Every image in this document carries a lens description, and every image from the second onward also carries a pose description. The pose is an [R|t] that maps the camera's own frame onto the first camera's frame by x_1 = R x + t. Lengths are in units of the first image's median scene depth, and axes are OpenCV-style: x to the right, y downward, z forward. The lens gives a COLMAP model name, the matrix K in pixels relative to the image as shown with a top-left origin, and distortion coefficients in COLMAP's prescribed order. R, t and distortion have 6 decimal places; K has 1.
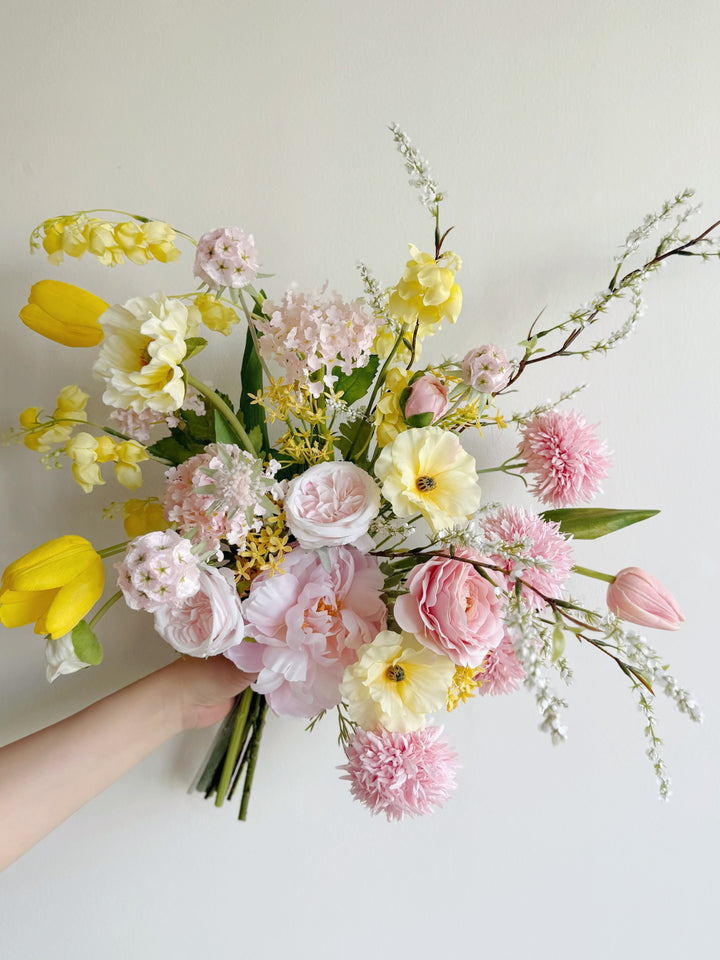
lens RADIAL K [[1198.2, 0, 364.2], [0, 1198.2, 458.0], [0, 0, 1]] dist [0.213828, 0.000000]
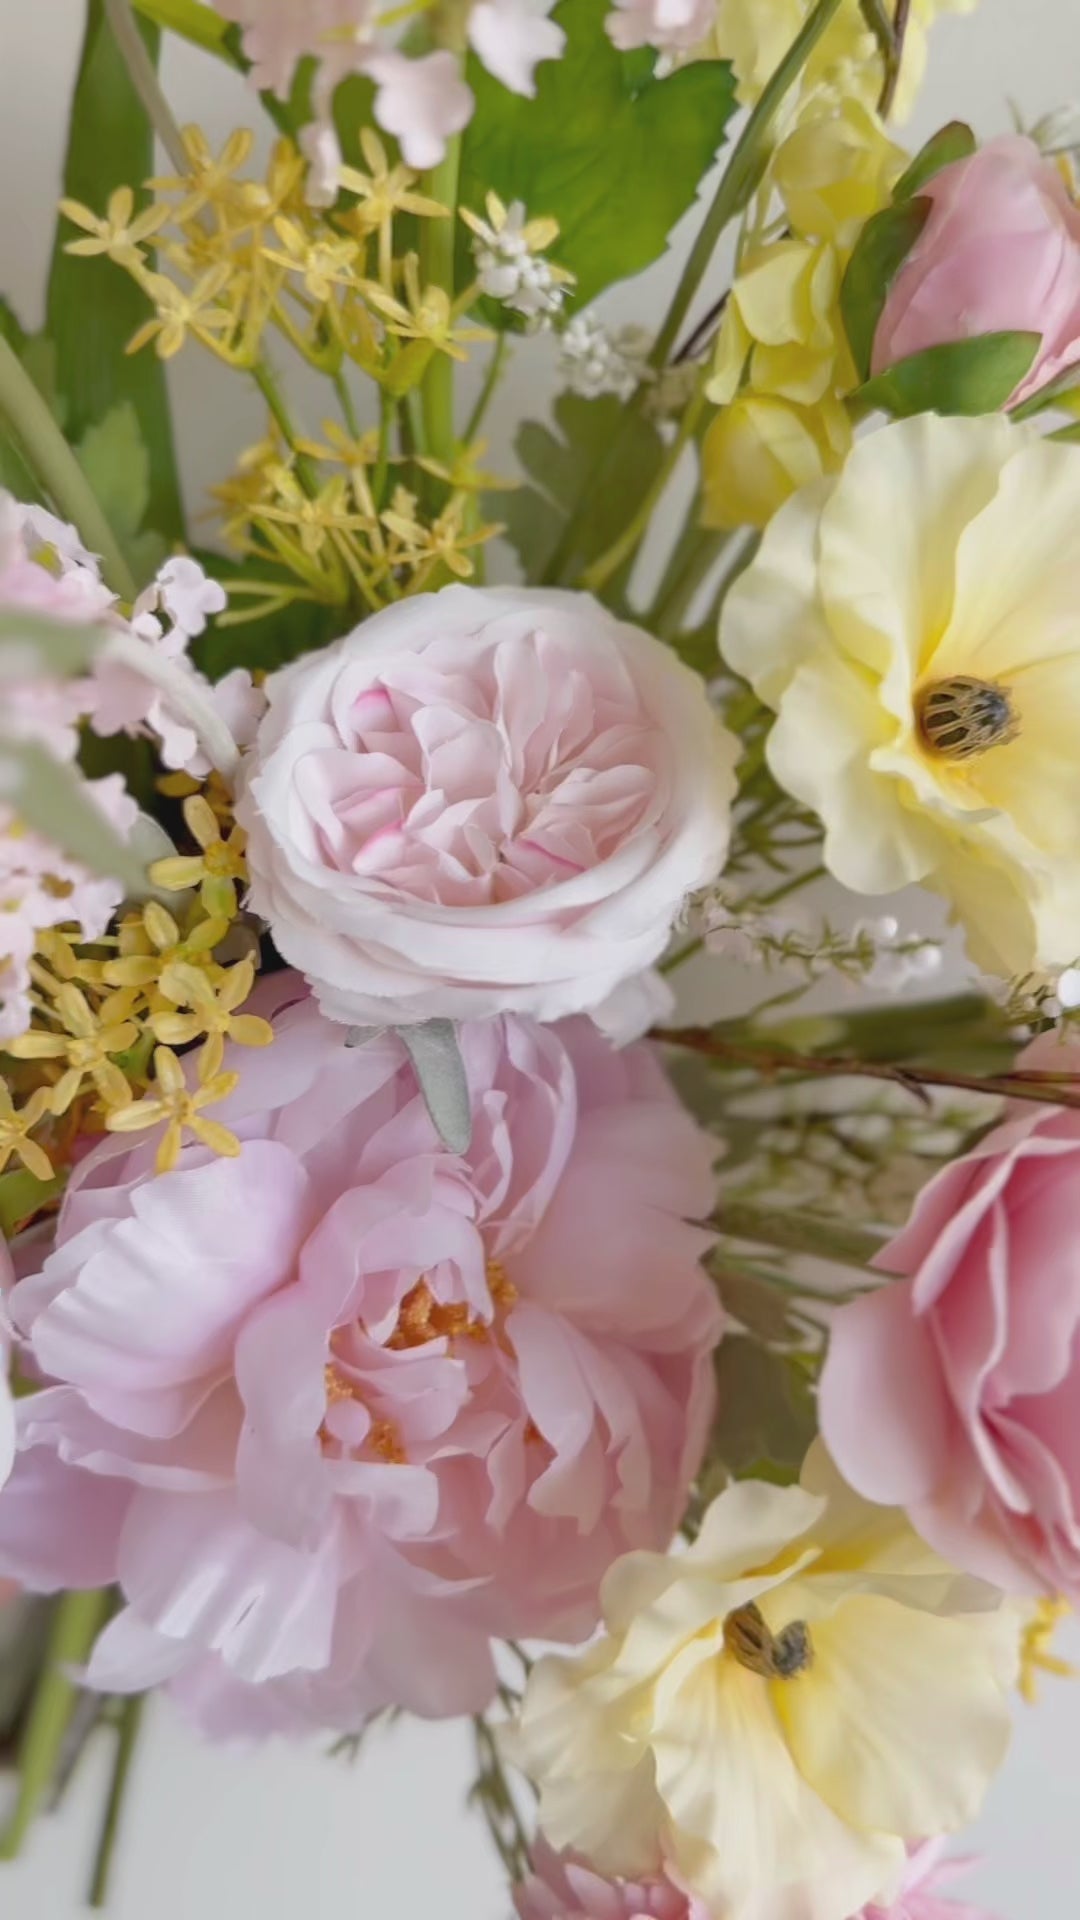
lens RADIAL K [[1959.3, 0, 533.5], [0, 1959.3, 974.2], [0, 0, 1]] dist [0.035877, 0.000000]
pose [[0.997495, 0.029203, 0.064423, -0.038662], [-0.038461, 0.988315, 0.147496, 0.018699], [-0.059363, -0.149604, 0.986962, 0.681530]]
